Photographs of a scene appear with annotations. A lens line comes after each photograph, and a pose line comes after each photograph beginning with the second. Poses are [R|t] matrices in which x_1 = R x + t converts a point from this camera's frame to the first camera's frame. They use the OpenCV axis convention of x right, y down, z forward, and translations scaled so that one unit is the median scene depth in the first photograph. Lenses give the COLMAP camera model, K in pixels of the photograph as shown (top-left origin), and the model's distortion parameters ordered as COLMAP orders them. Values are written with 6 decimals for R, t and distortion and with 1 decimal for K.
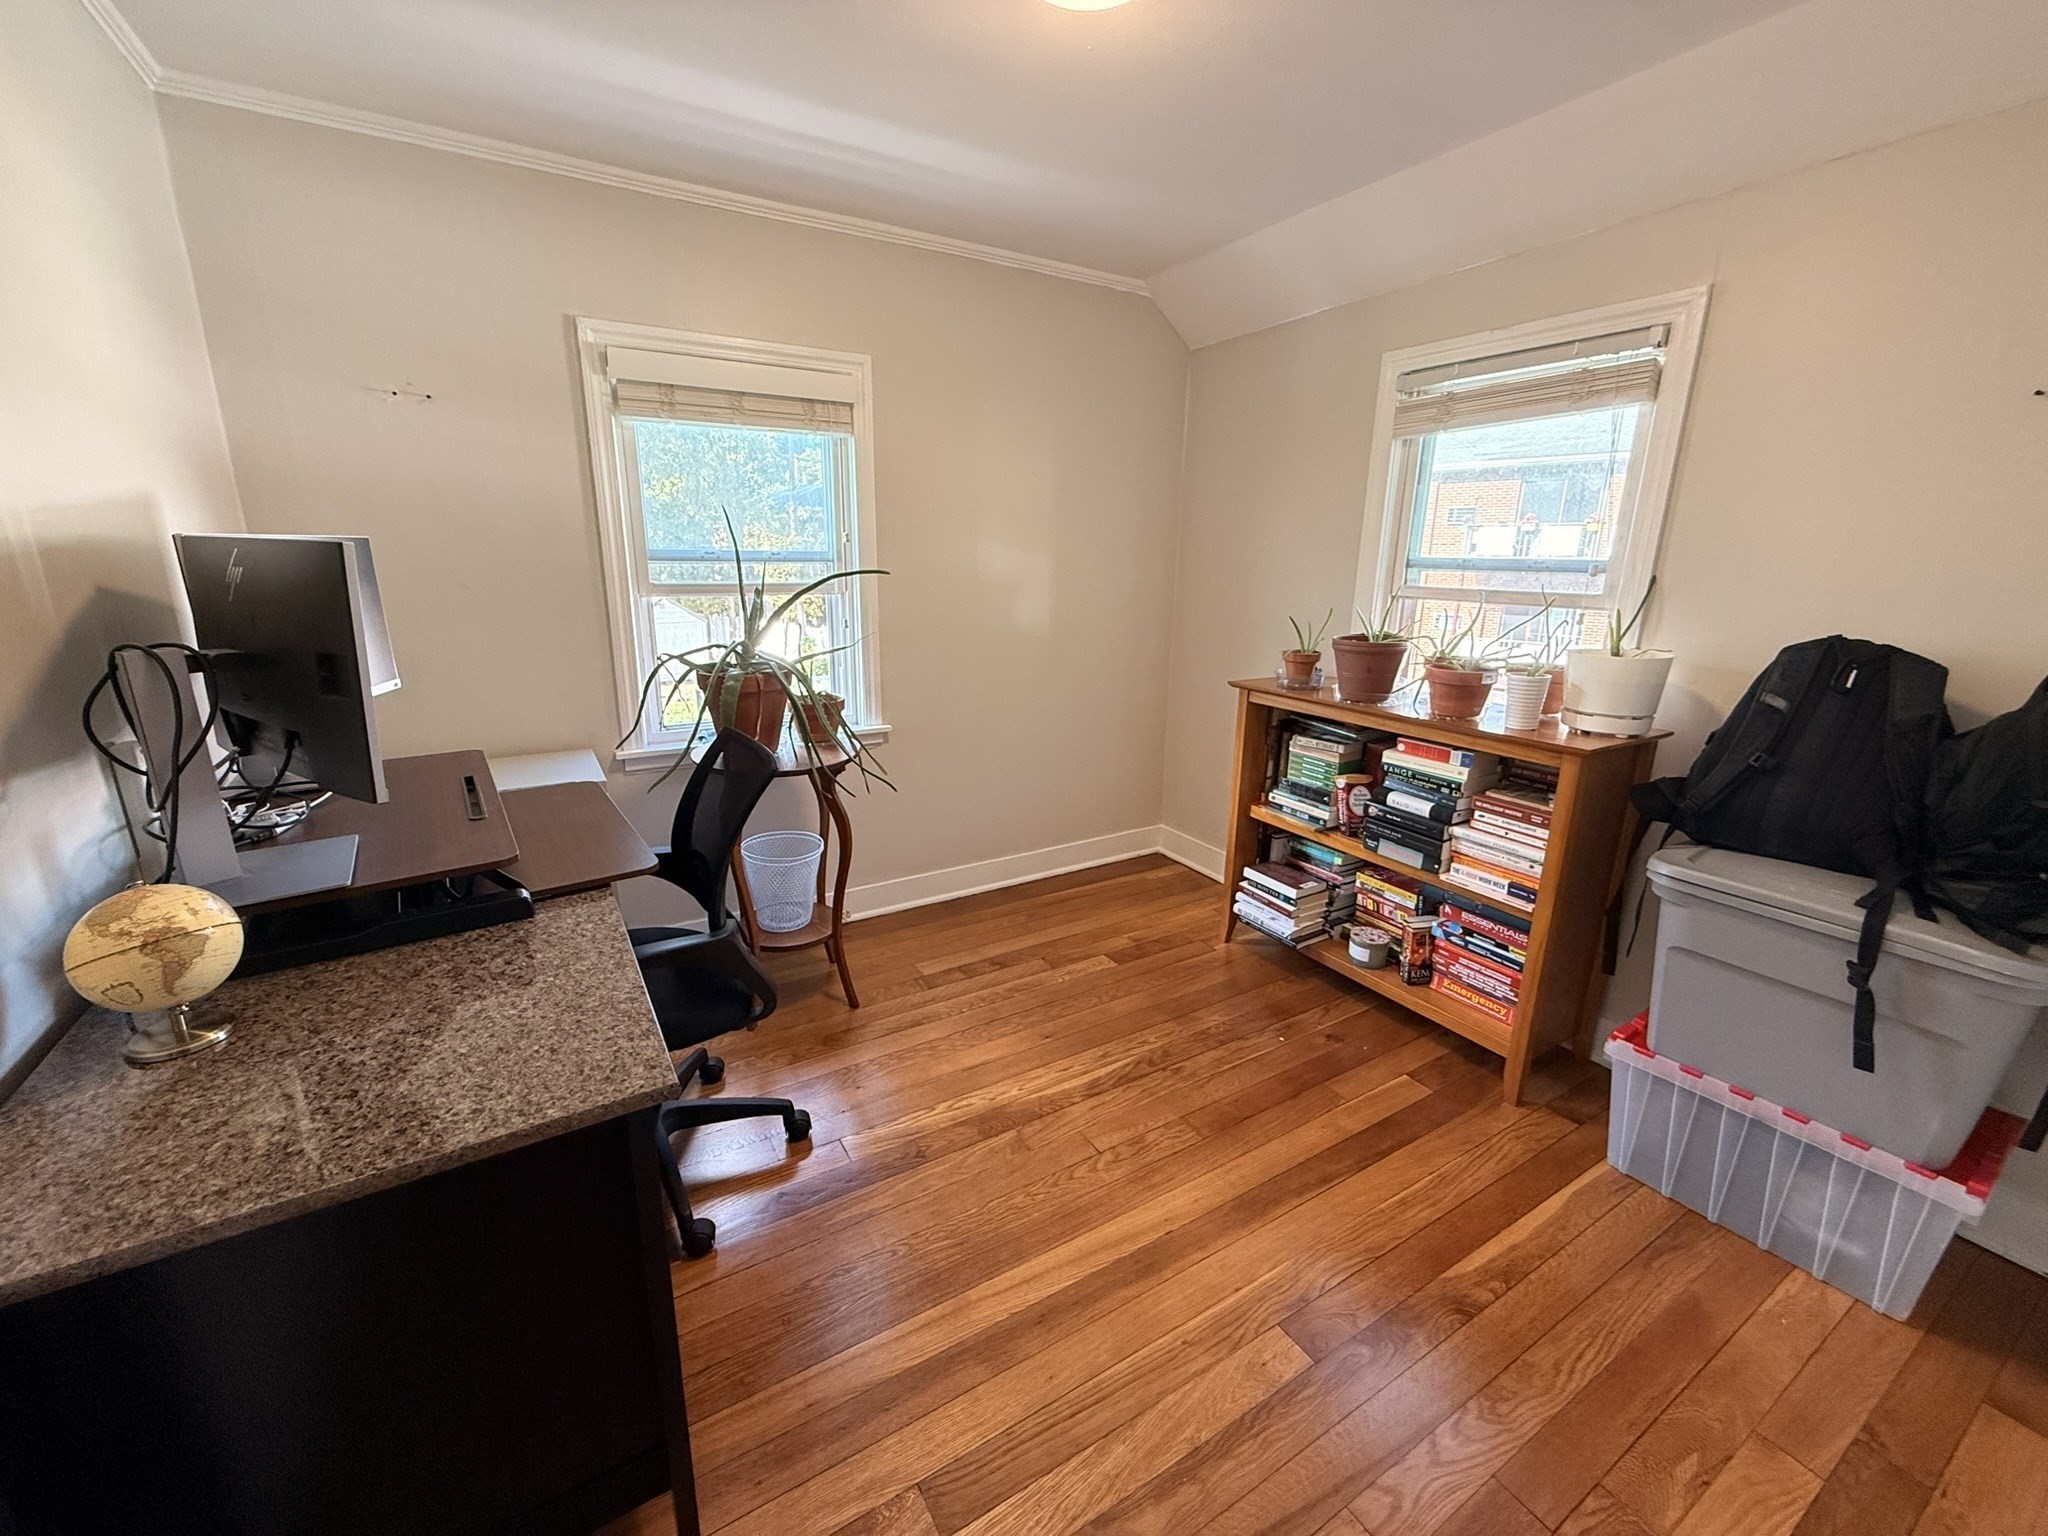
lens RADIAL K [[820.4, 0, 1018.4], [0, 820.4, 768.3], [0, 0, 1]] dist [0.000308, -0.000482]
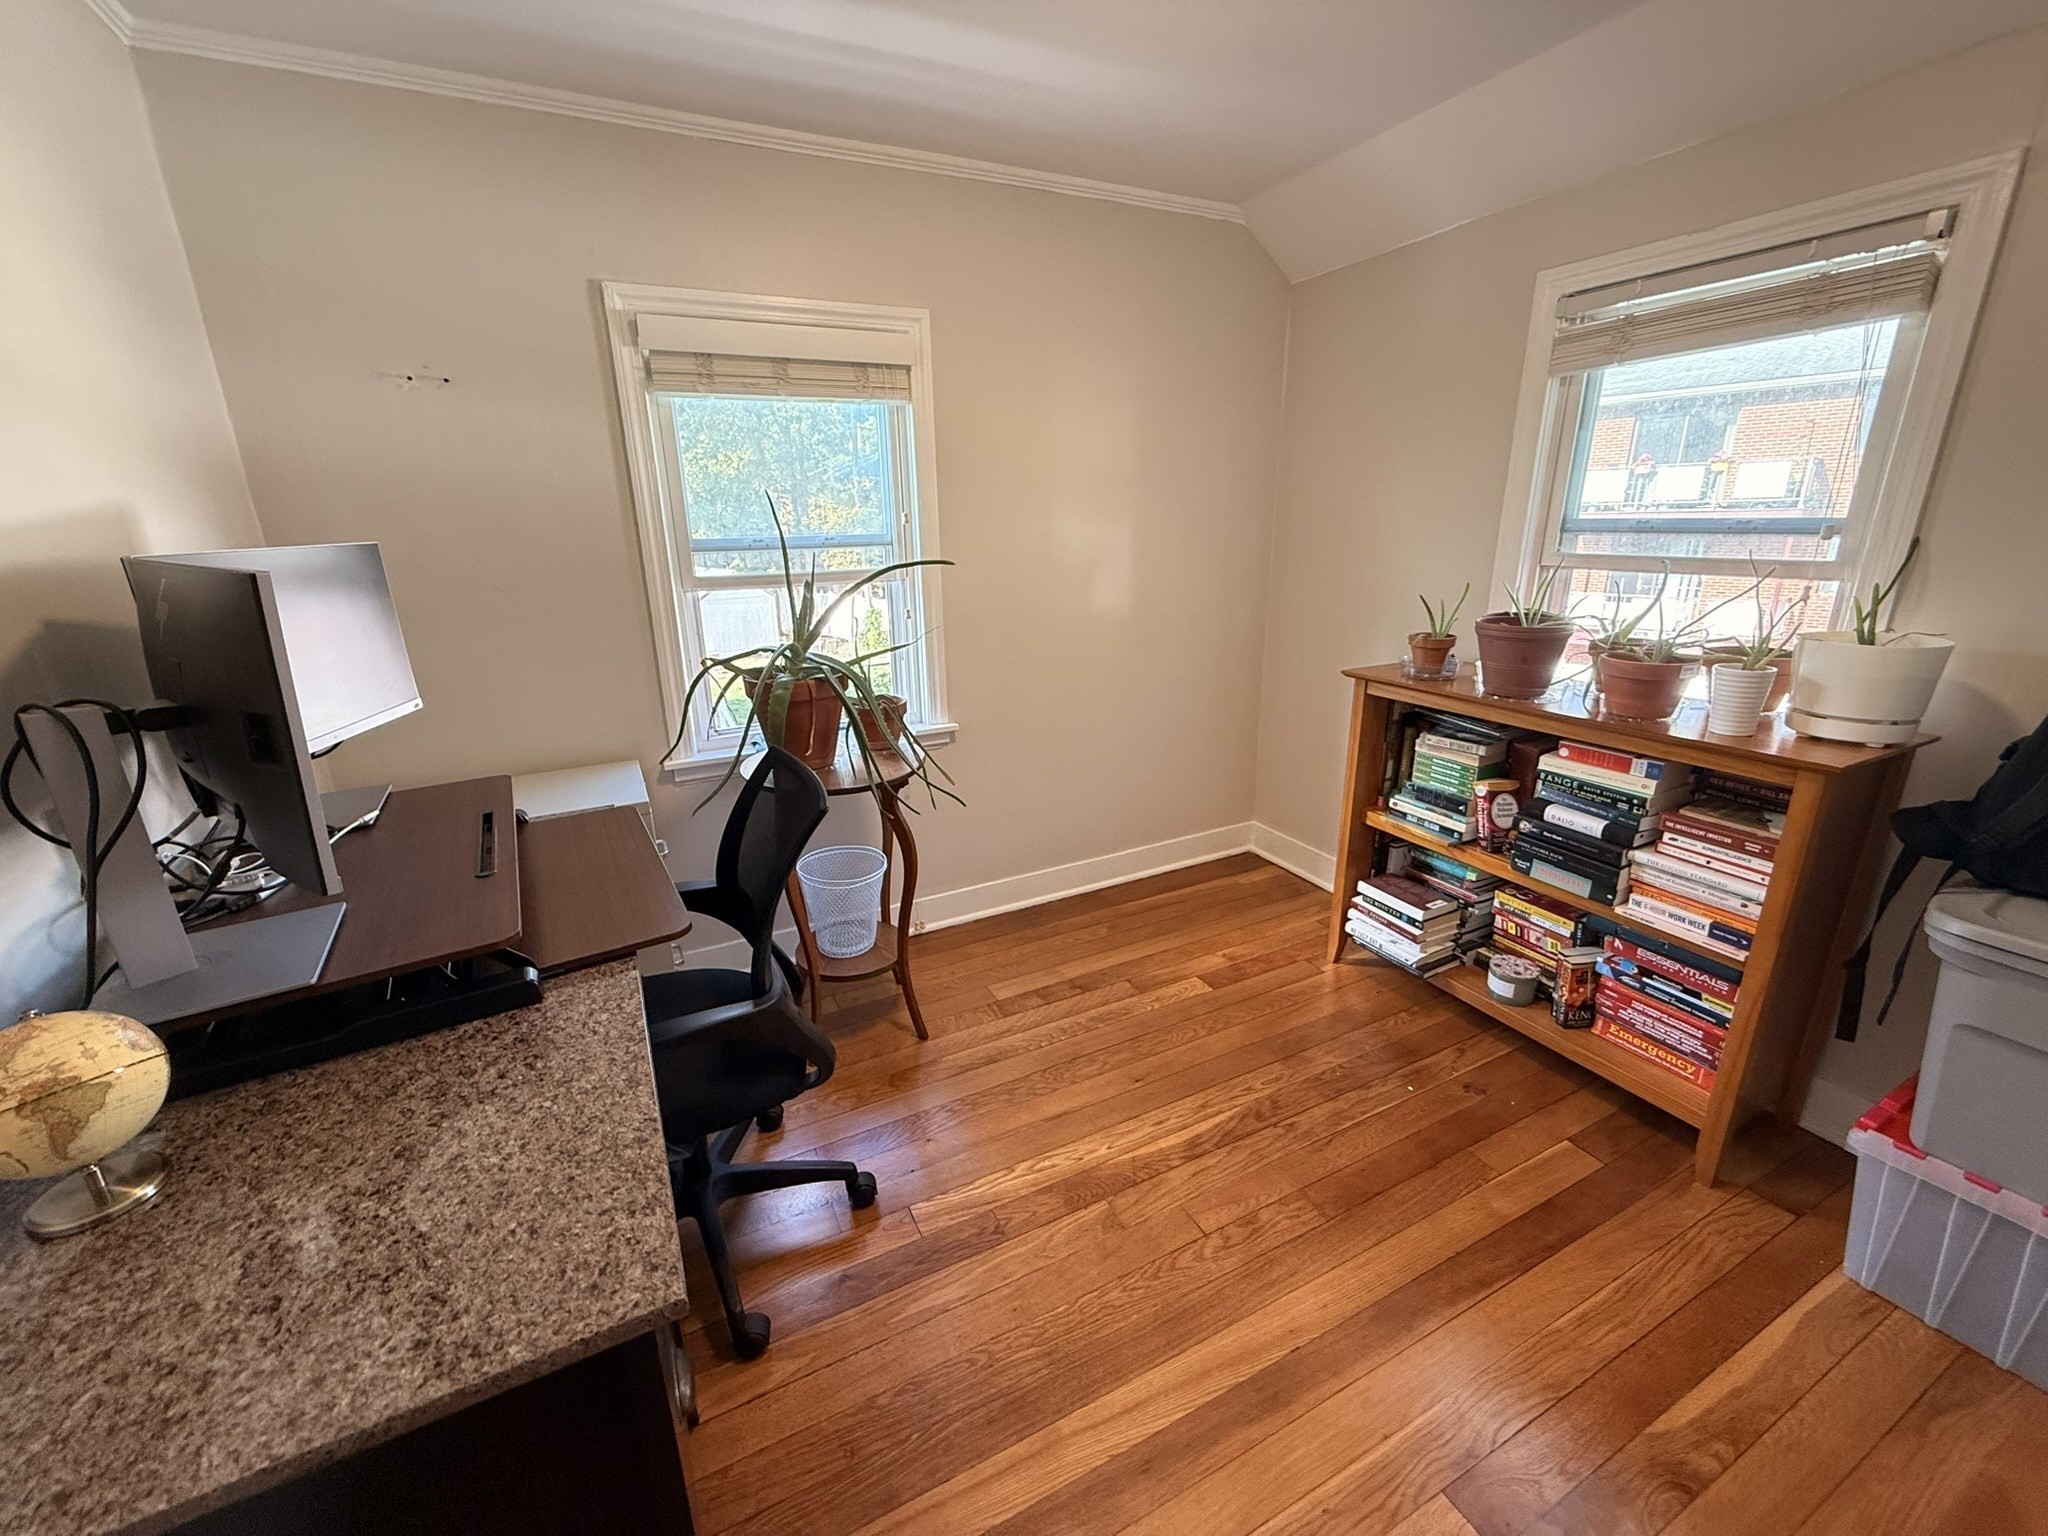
lens RADIAL K [[820.4, 0, 1018.3], [0, 820.4, 768.4], [0, 0, 1]] dist [0.000308, -0.000482]
pose [[0.996654, -0.009539, -0.081183, -0.021593], [0.012864, 0.999096, 0.040525, -0.056012], [0.080723, -0.041434, 0.995875, 0.137208]]
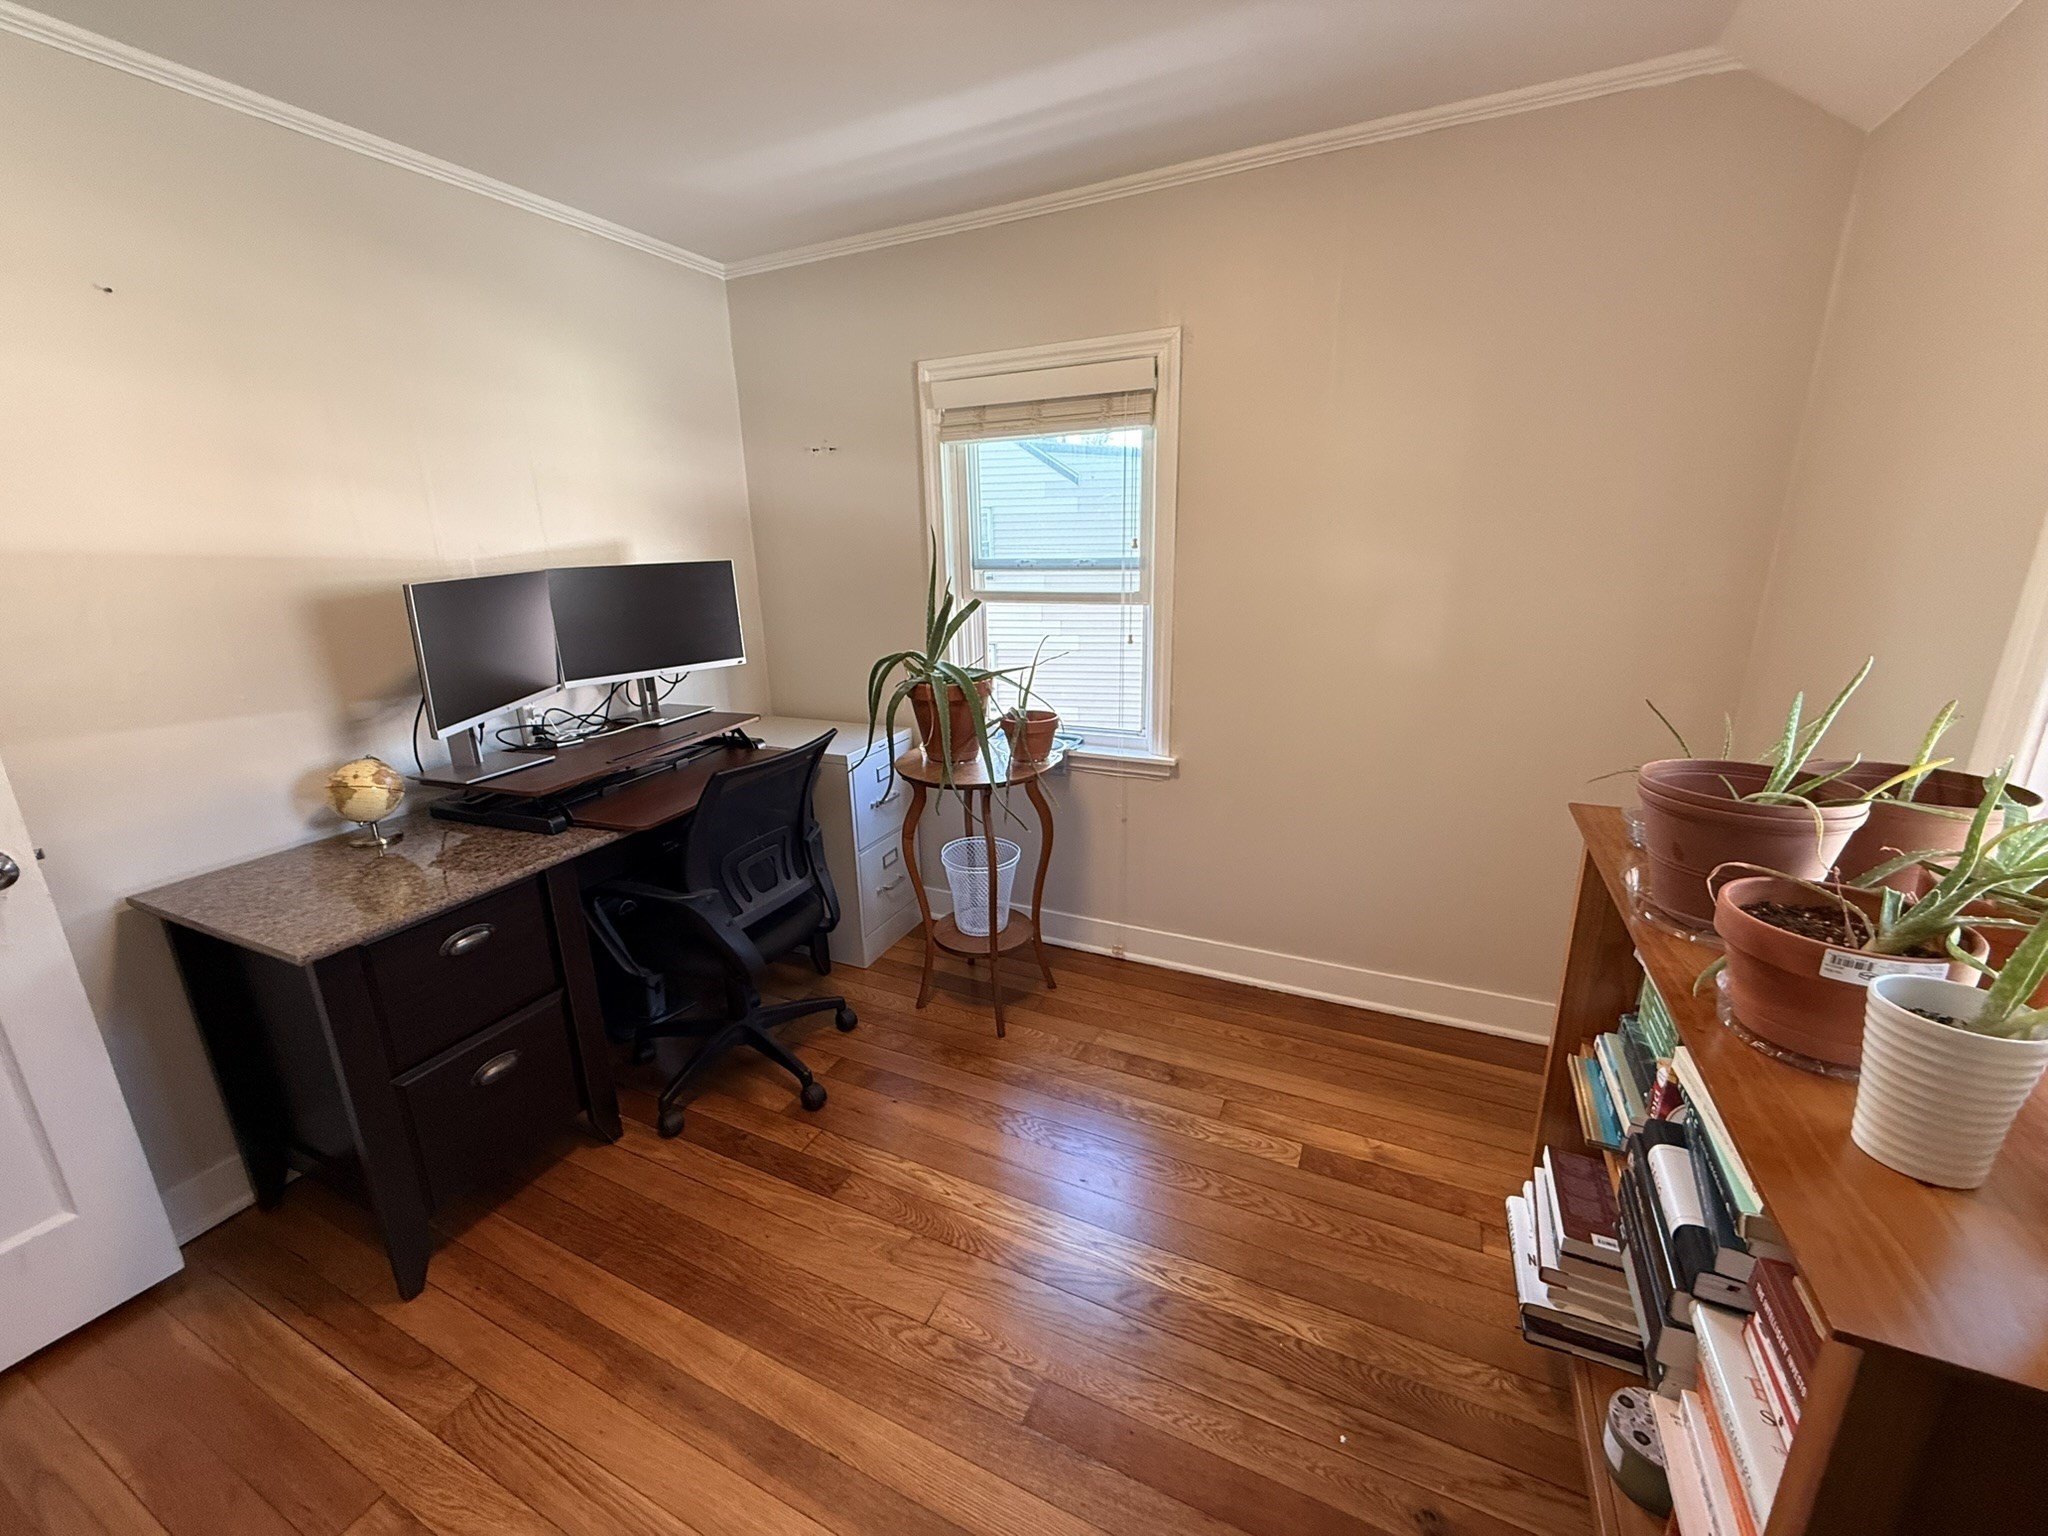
lens RADIAL K [[820.4, 0, 1011.4], [0, 820.4, 768.4], [0, 0, 1]] dist [0.000308, -0.000482]
pose [[0.551274, 0.206234, -0.808434, 0.649514], [-0.184632, 0.975099, 0.122850, -0.169812], [0.813639, 0.081538, 0.575624, 0.529768]]
